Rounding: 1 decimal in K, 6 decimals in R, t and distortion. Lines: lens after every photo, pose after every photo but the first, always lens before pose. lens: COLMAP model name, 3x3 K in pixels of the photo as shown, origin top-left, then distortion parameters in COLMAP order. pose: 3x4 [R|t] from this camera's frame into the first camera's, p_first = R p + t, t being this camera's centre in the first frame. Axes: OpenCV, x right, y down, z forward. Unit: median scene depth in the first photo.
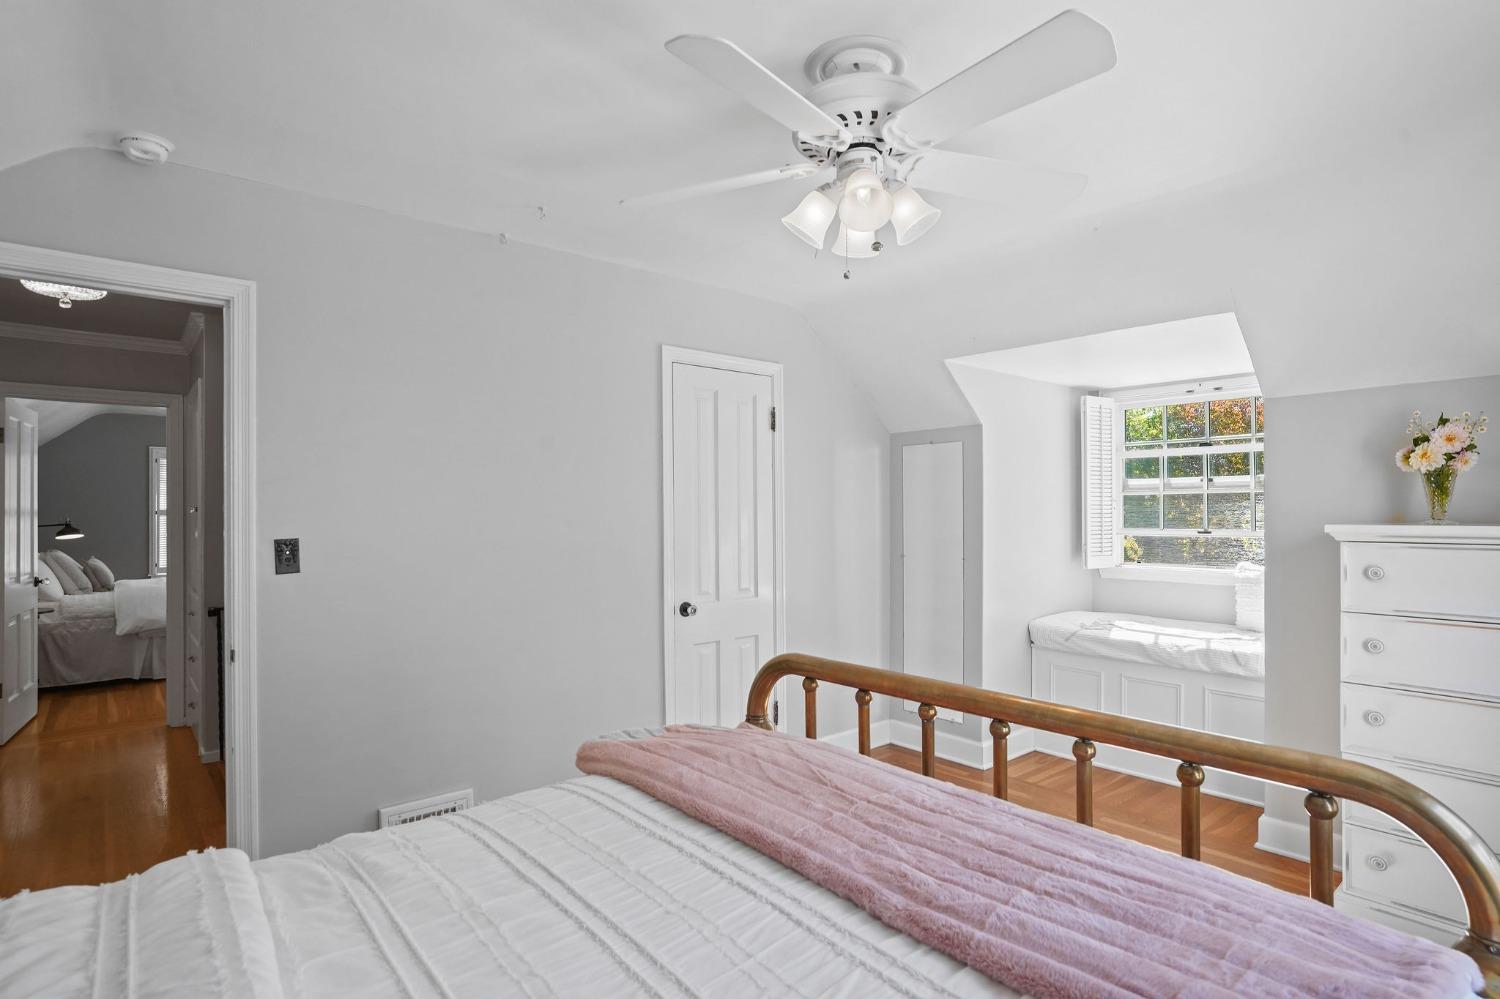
lens RADIAL K [[811.2, 0, 749.2], [0, 811.2, 504.4], [0, 0, 1]] dist [-0.023613, 0.007470]
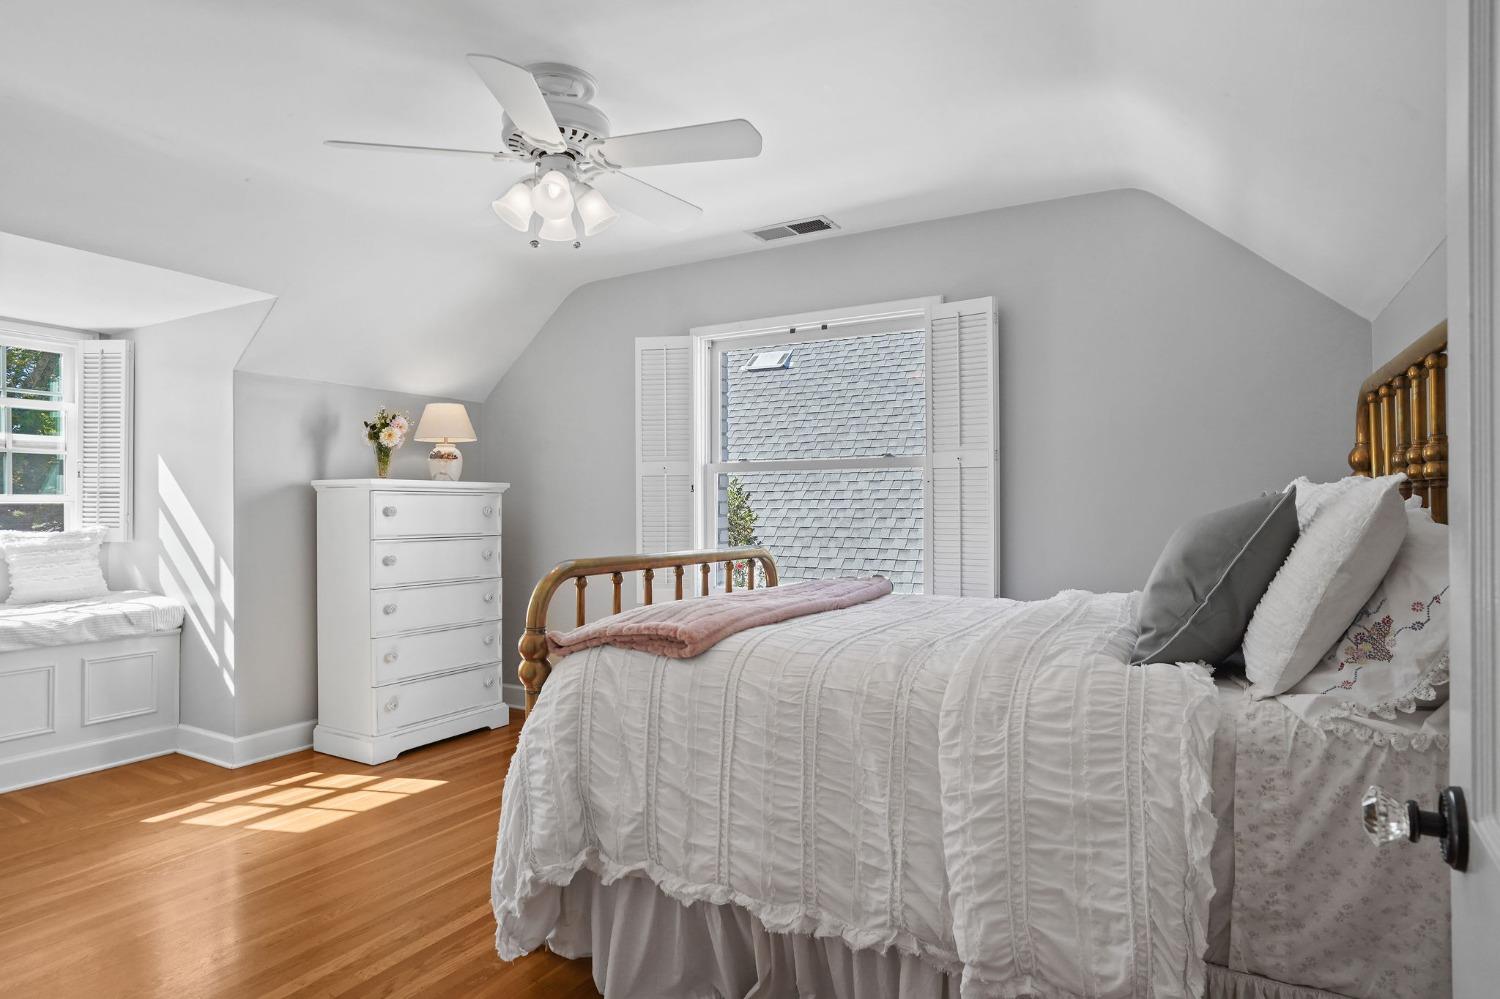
lens RADIAL K [[838.9, 0, 748.9], [0, 838.9, 497.2], [0, 0, 1]] dist [-0.016300, 0.007943]
pose [[-0.359504, 0.017591, 0.932978, -0.631595], [0.005636, 0.999845, -0.016680, 0.059489], [-0.933127, -0.000738, -0.359547, 0.634816]]
